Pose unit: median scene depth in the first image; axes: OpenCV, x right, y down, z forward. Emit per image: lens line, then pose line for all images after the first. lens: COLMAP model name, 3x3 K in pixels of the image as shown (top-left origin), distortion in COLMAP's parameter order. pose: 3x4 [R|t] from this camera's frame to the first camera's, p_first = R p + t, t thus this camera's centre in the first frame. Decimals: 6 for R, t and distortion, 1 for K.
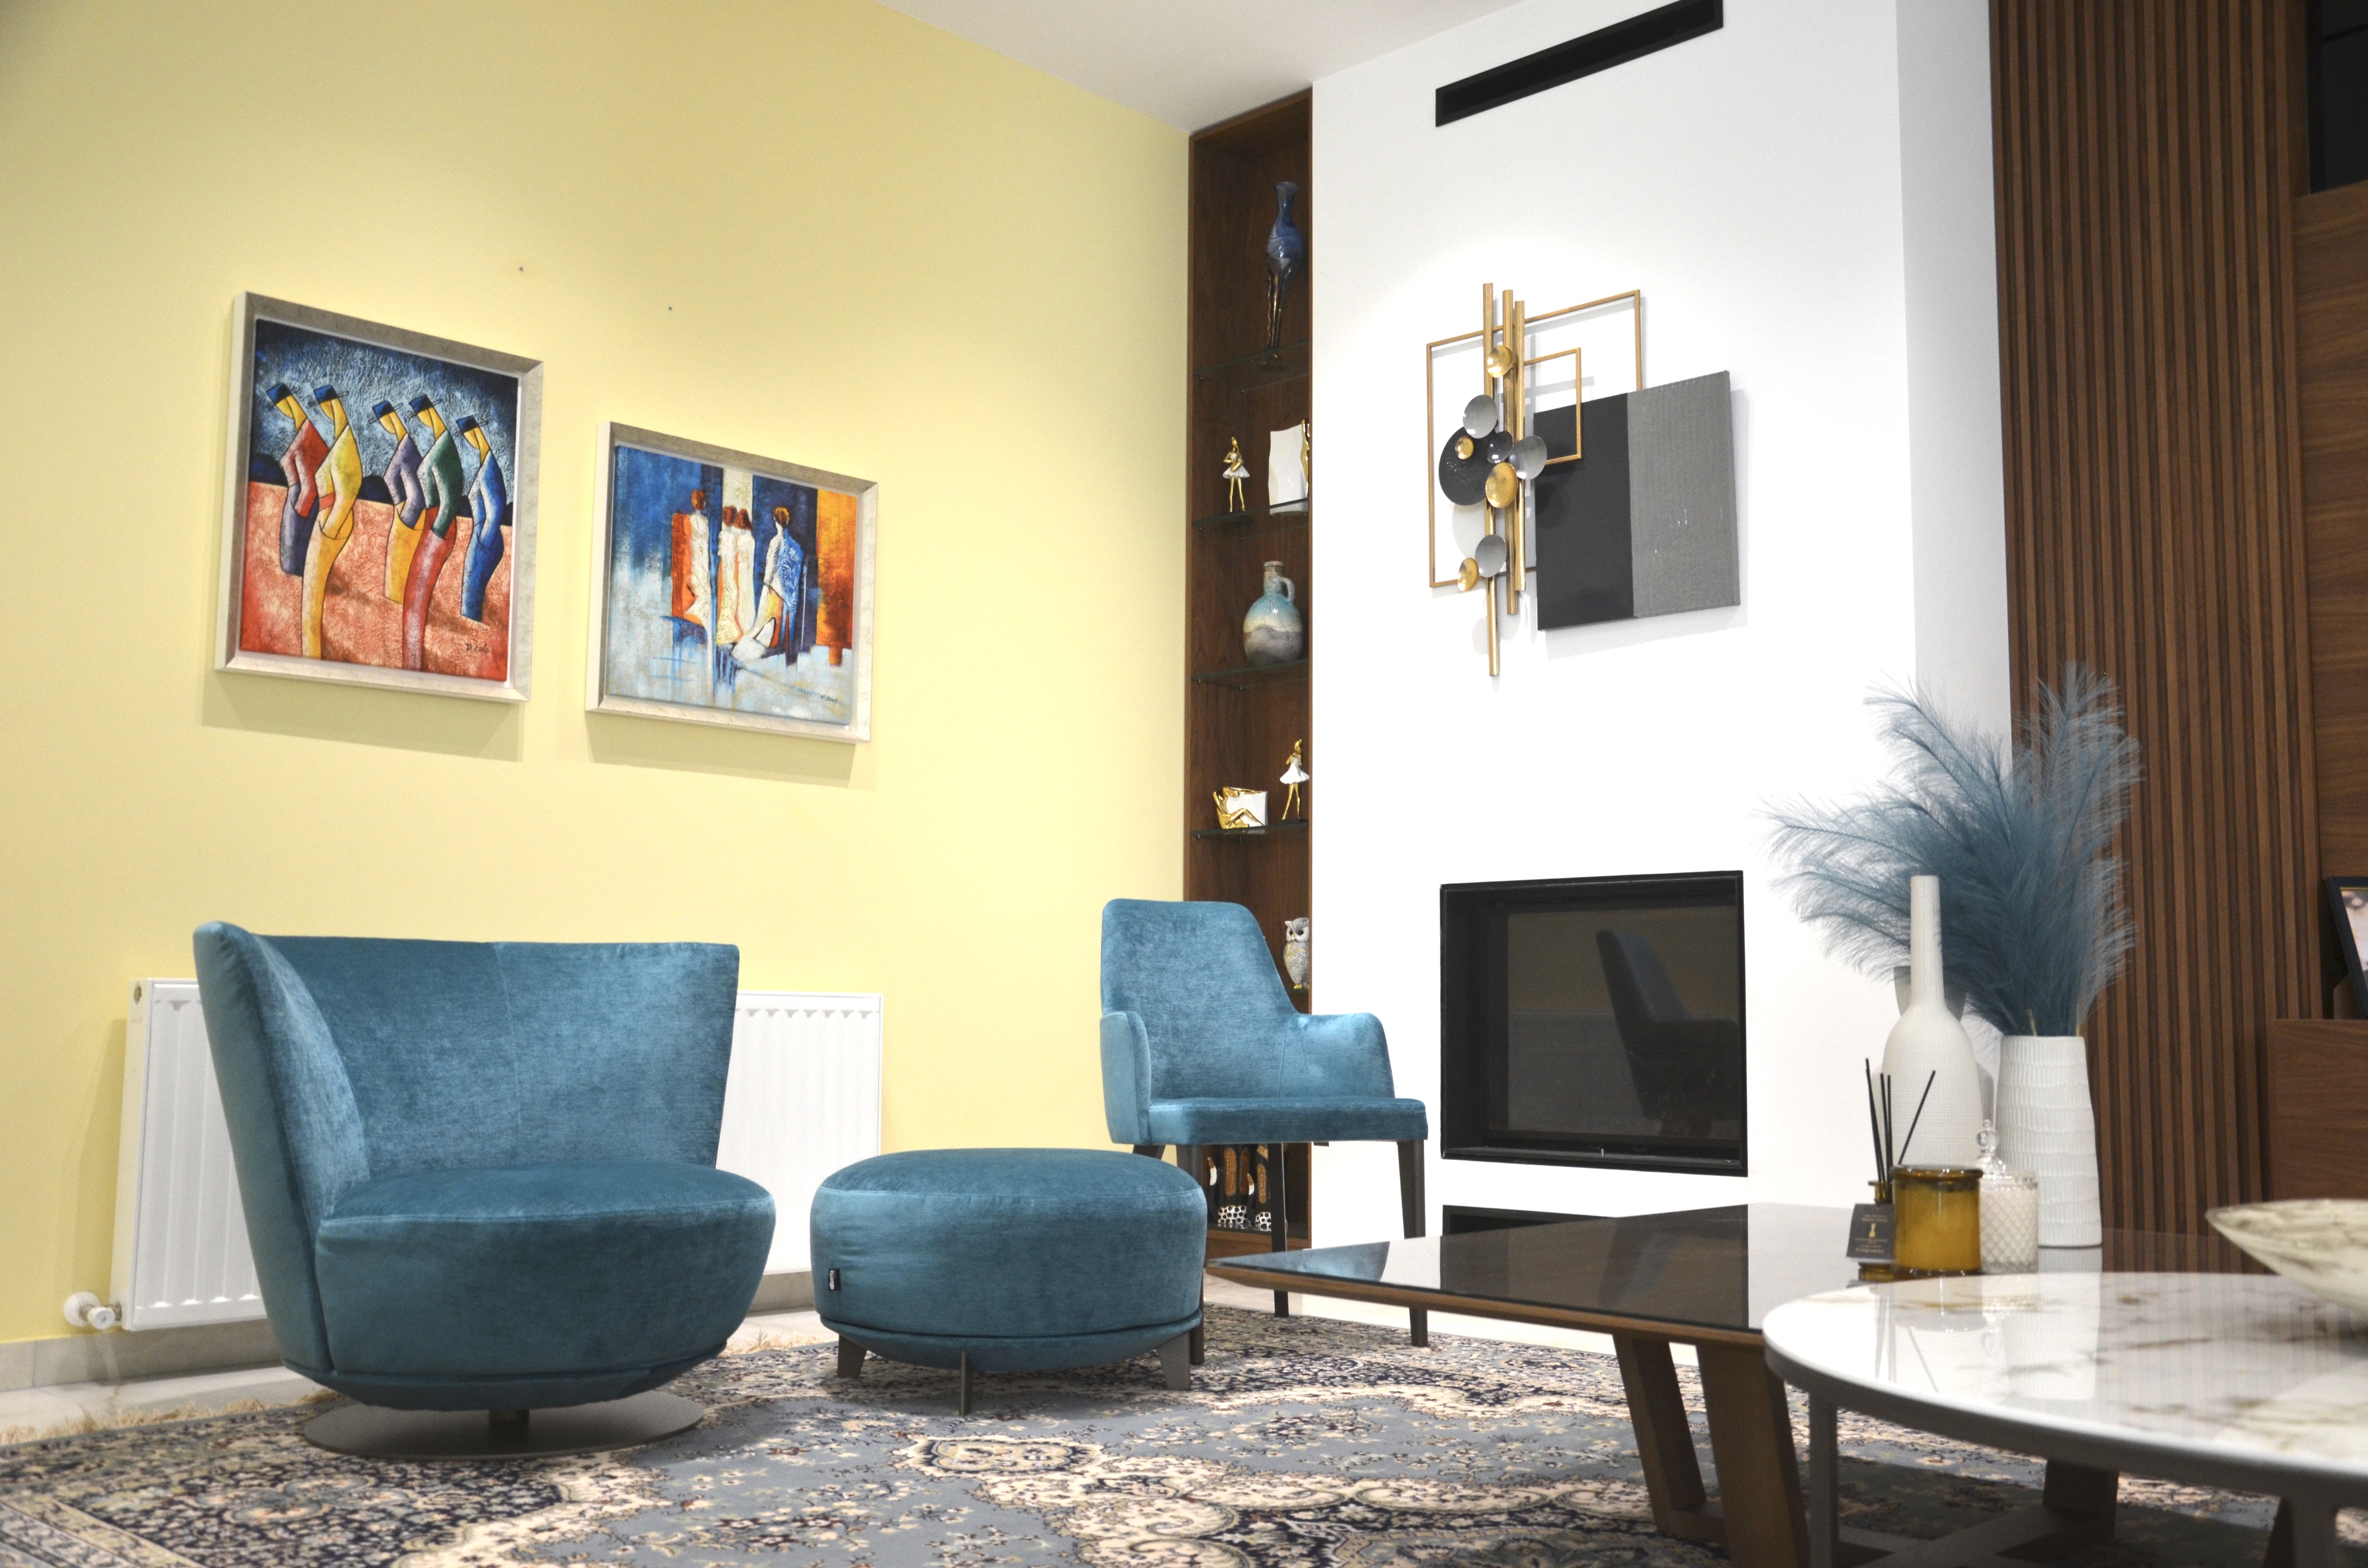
lens RADIAL K [[2192.8, 0, 1184.0], [0, 2192.8, 784.0], [0, 0, 1]] dist [-0.018776, 0.024157]
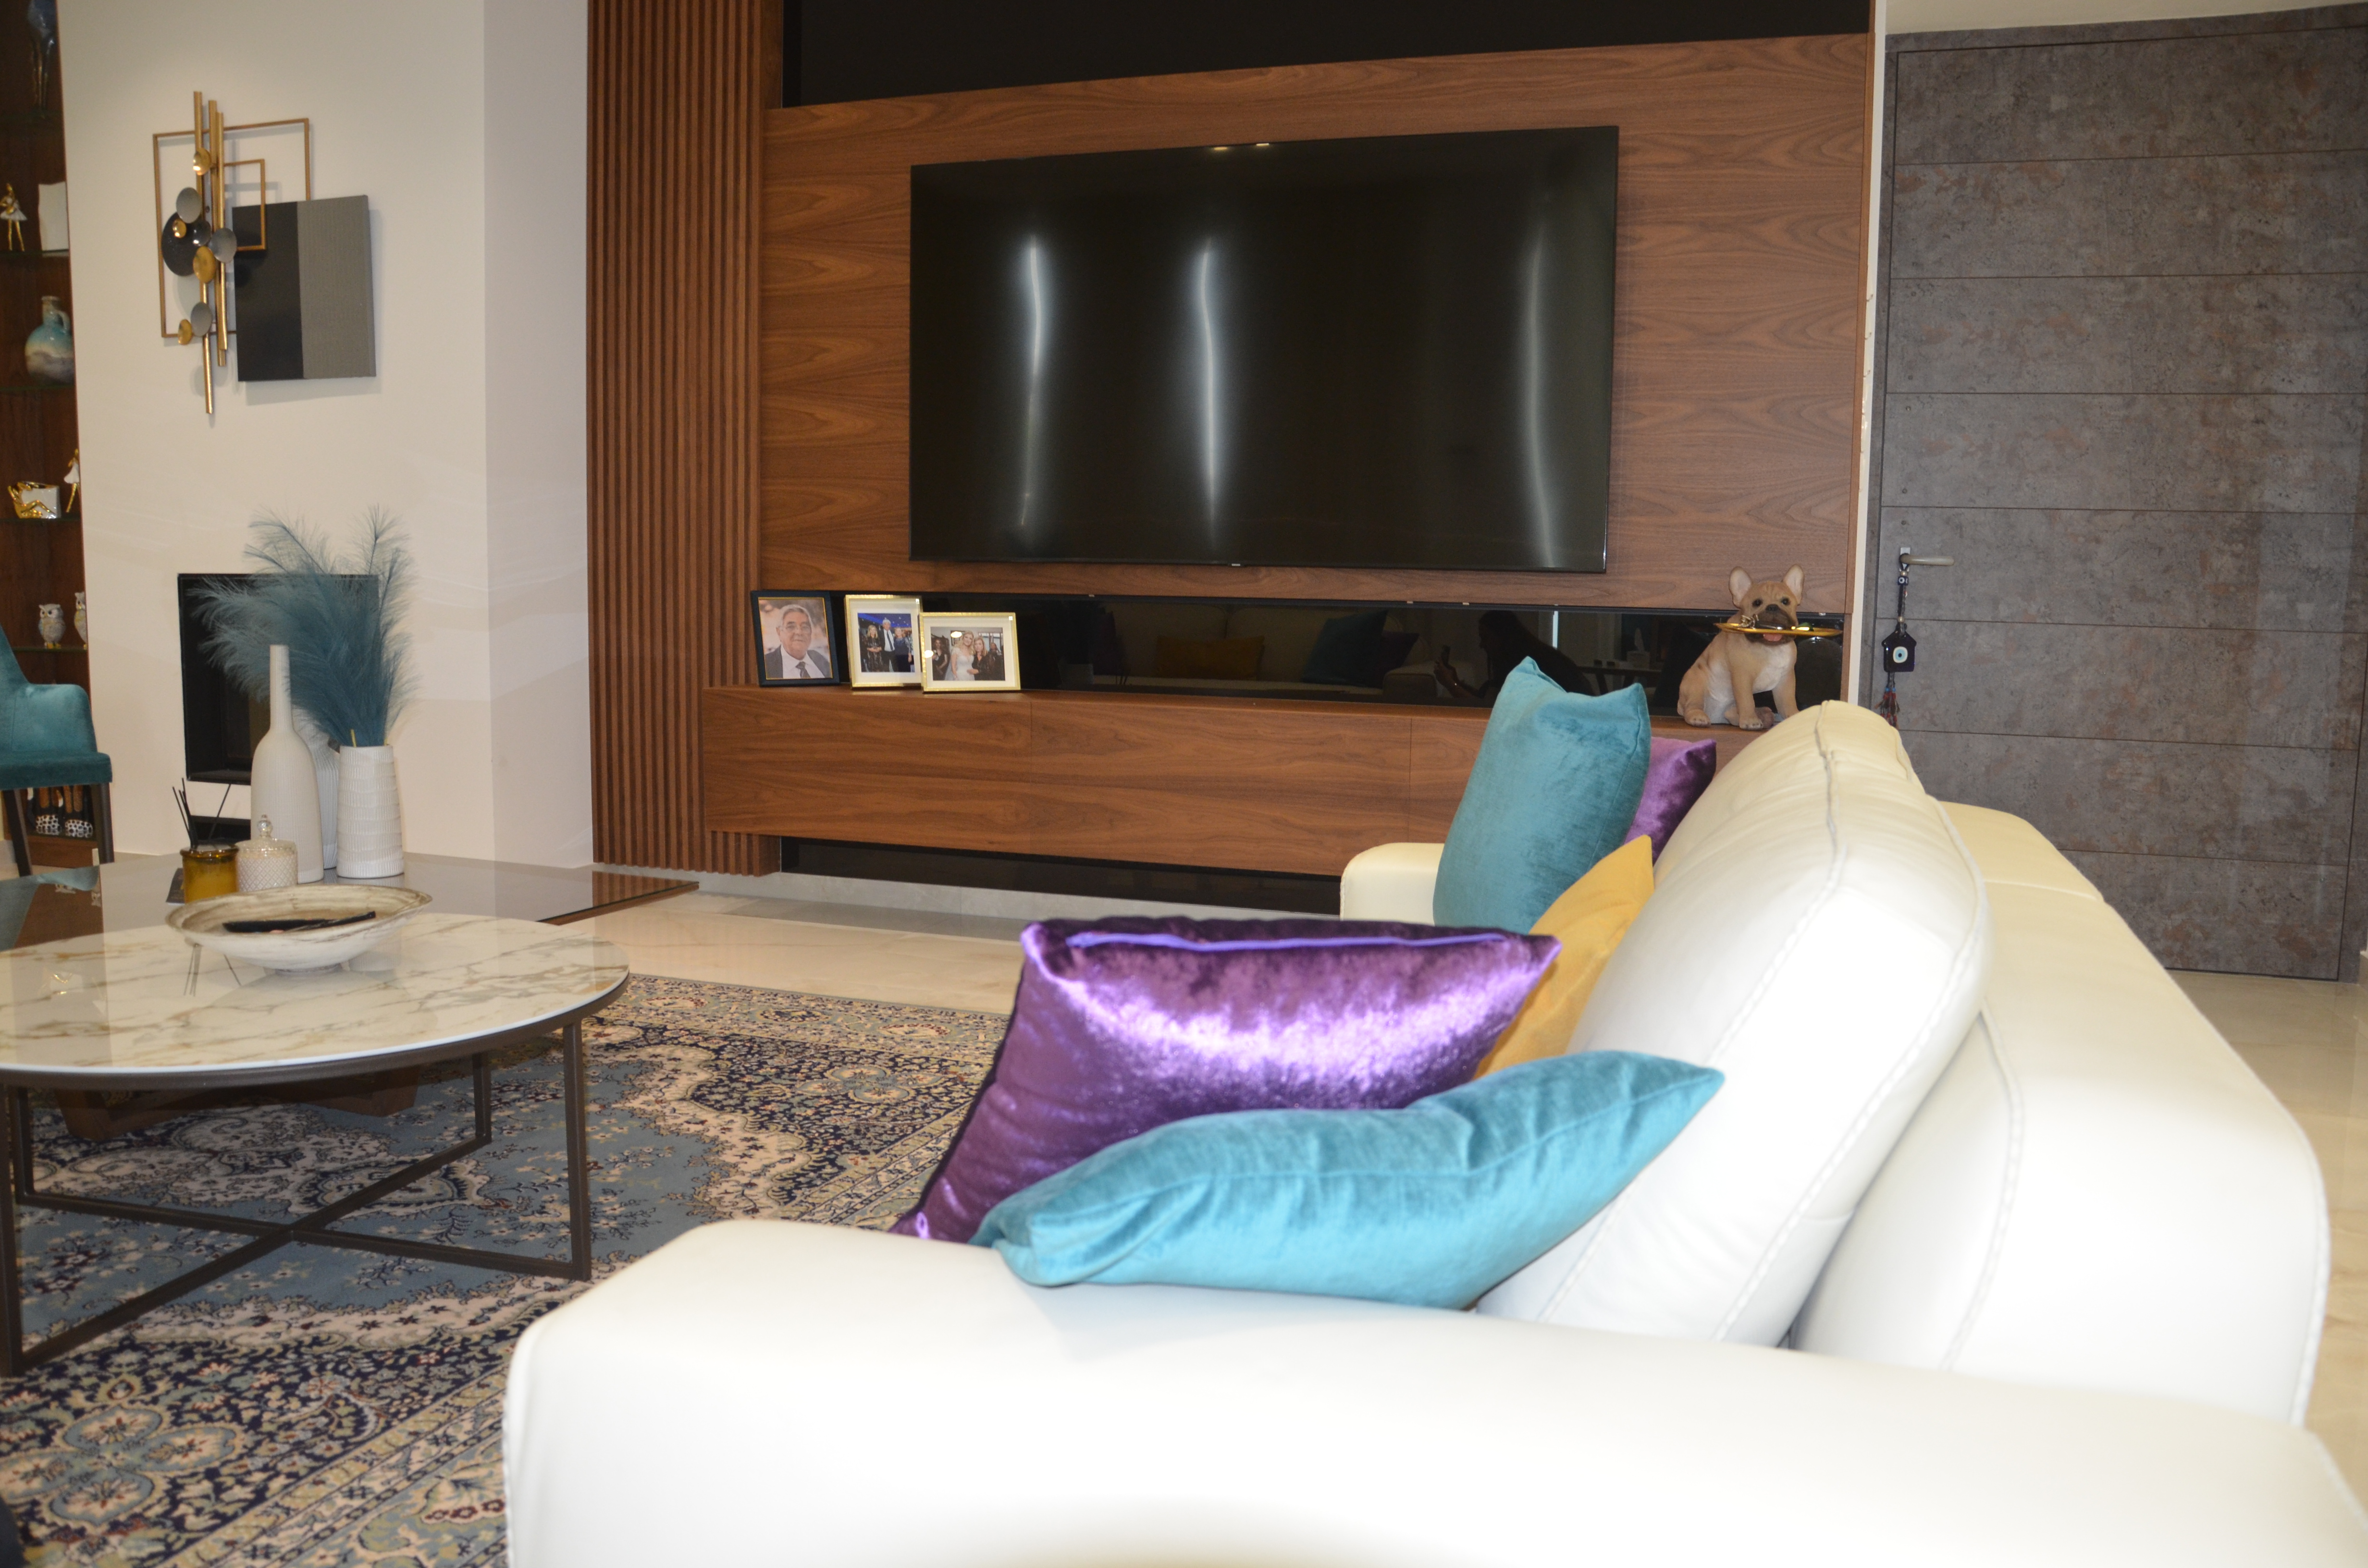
lens RADIAL K [[1880.8, 0, 1184.0], [0, 1880.8, 784.0], [0, 0, 1]] dist [-0.136743, 0.127085]
pose [[0.911138, -0.041065, 0.410049, 0.219204], [-0.051003, 0.976136, 0.211086, -0.094183], [-0.408932, -0.213242, 0.887300, -0.236198]]
